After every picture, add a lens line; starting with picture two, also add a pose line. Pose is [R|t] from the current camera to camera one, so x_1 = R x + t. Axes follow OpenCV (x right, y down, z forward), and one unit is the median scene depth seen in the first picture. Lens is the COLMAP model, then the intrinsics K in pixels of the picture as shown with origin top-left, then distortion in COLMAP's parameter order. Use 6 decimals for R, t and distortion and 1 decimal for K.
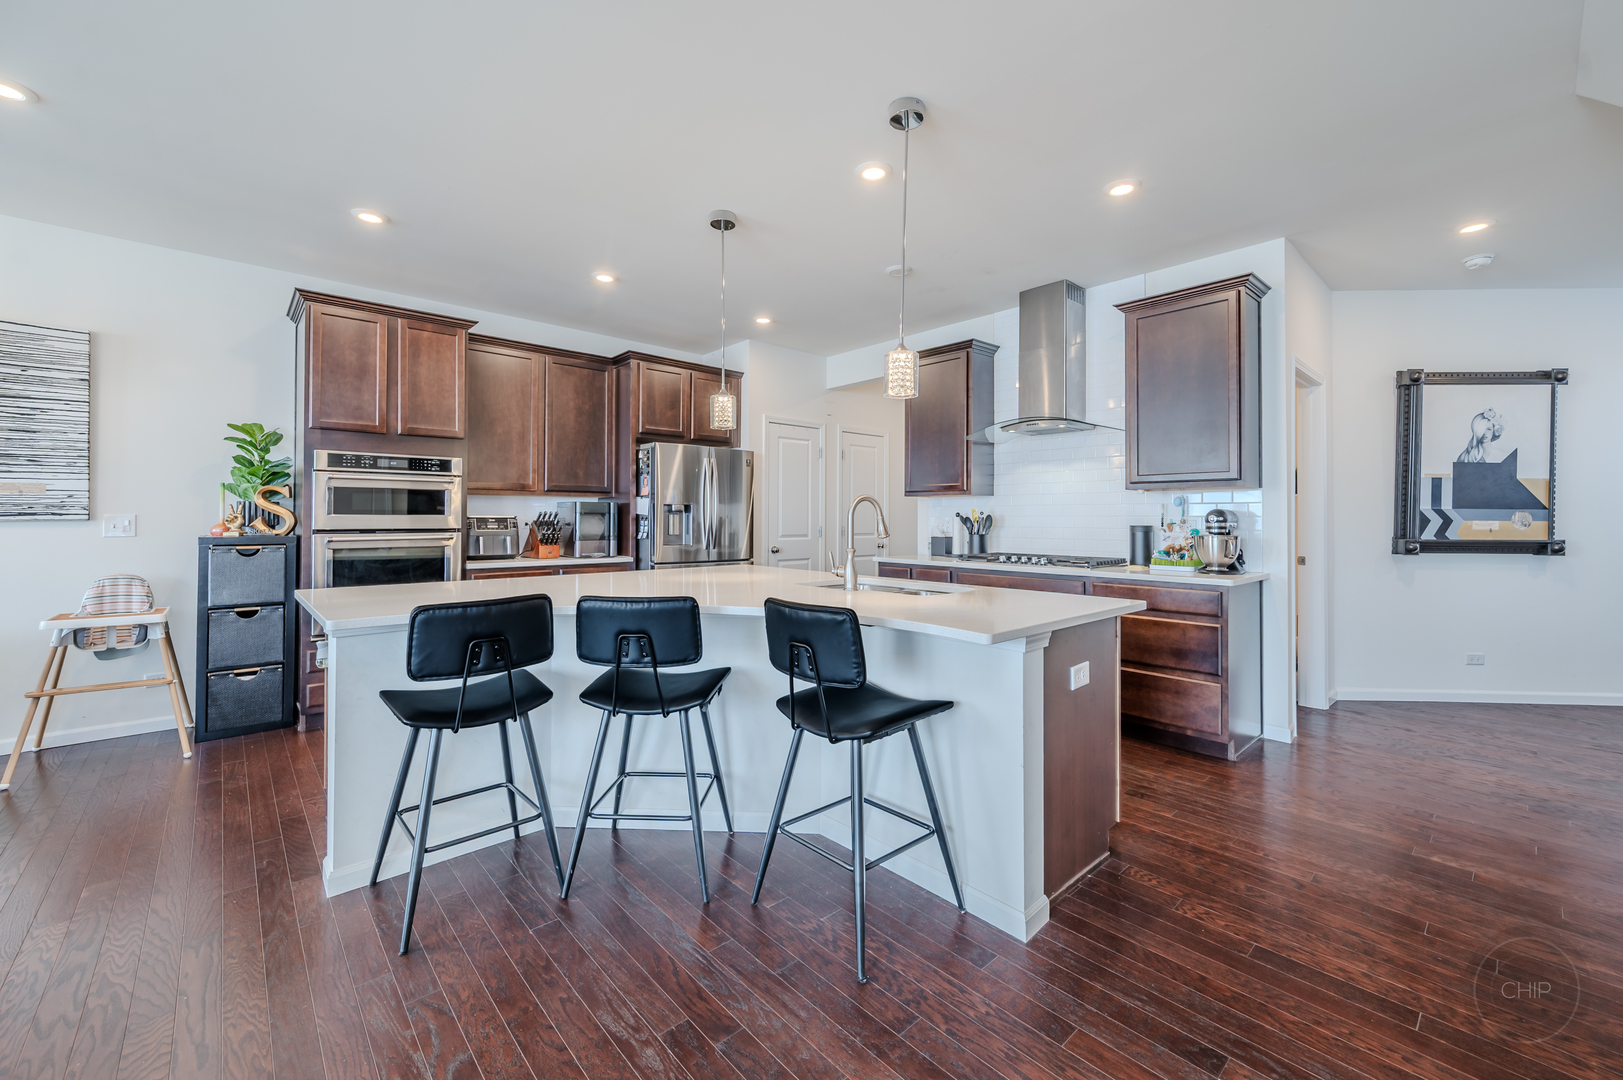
lens RADIAL K [[656.1, 0, 807.7], [0, 656.1, 511.8], [0, 0, 1]] dist [0.002352, -0.000004]
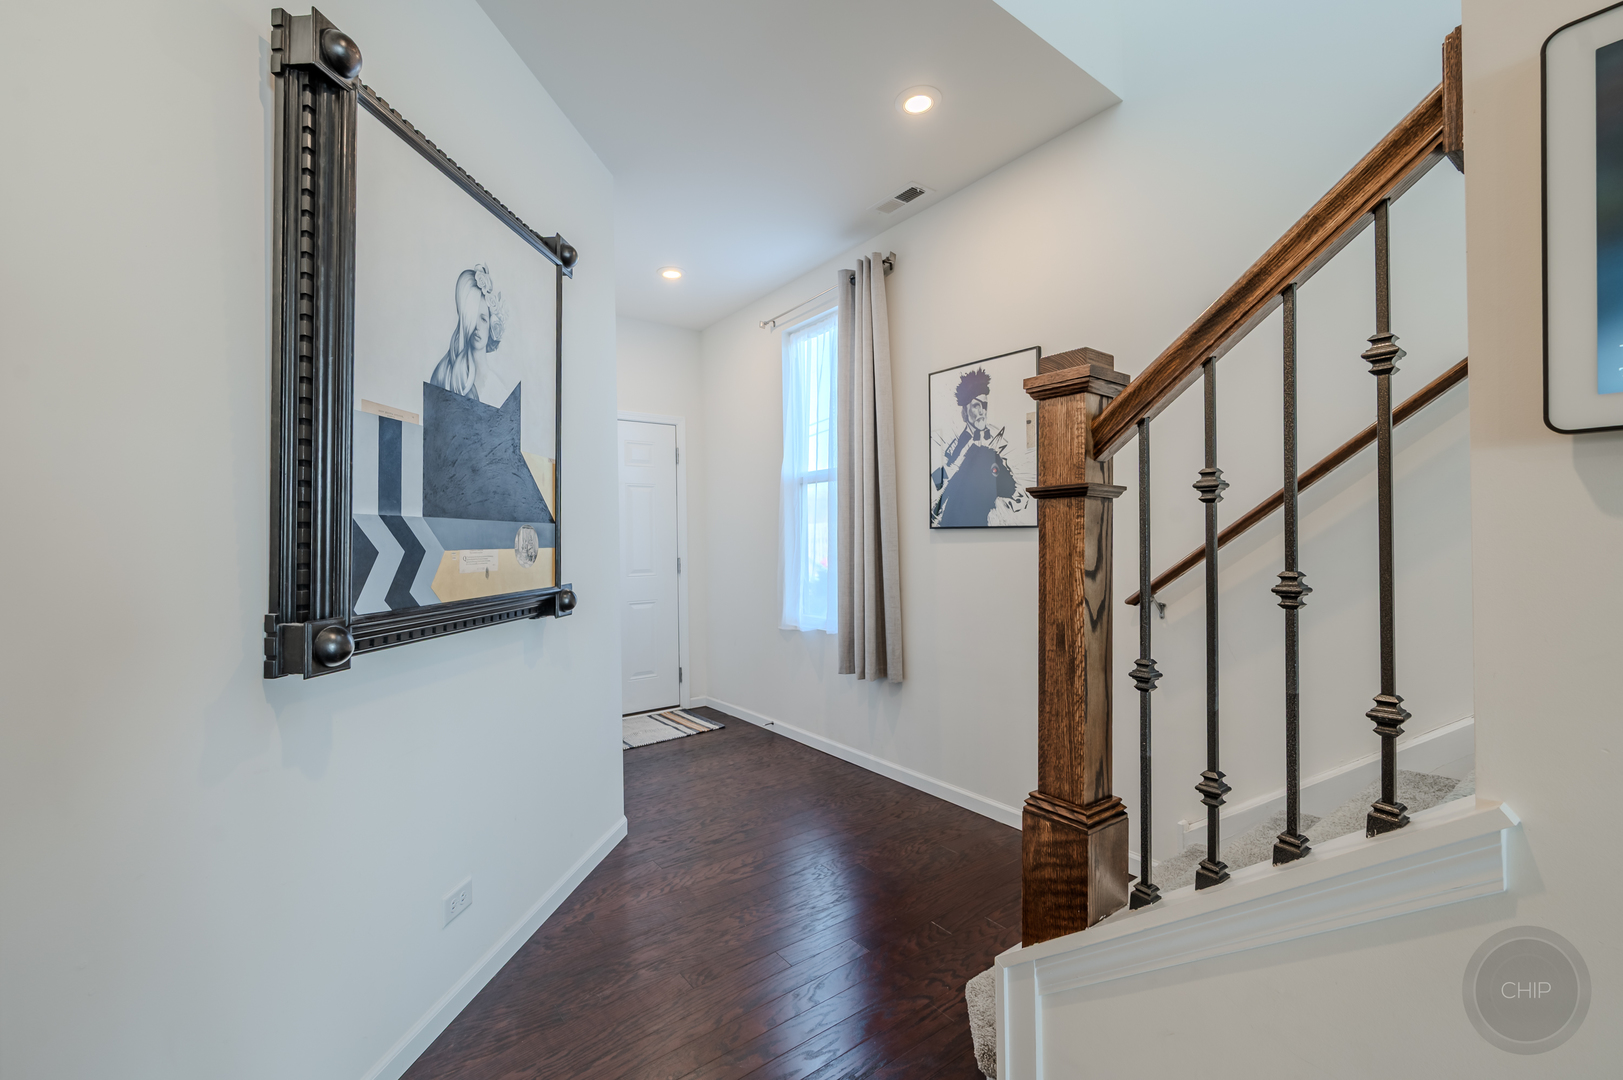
lens RADIAL K [[696.2, 0, 811.5], [0, 696.2, 540.0], [0, 0, 1]] dist [0.034093, -0.009366]
pose [[0.085913, -0.005170, 0.996289, 0.632916], [0.005203, 0.999975, 0.004740, 0.006971], [-0.996289, 0.004776, 0.085938, 0.770023]]
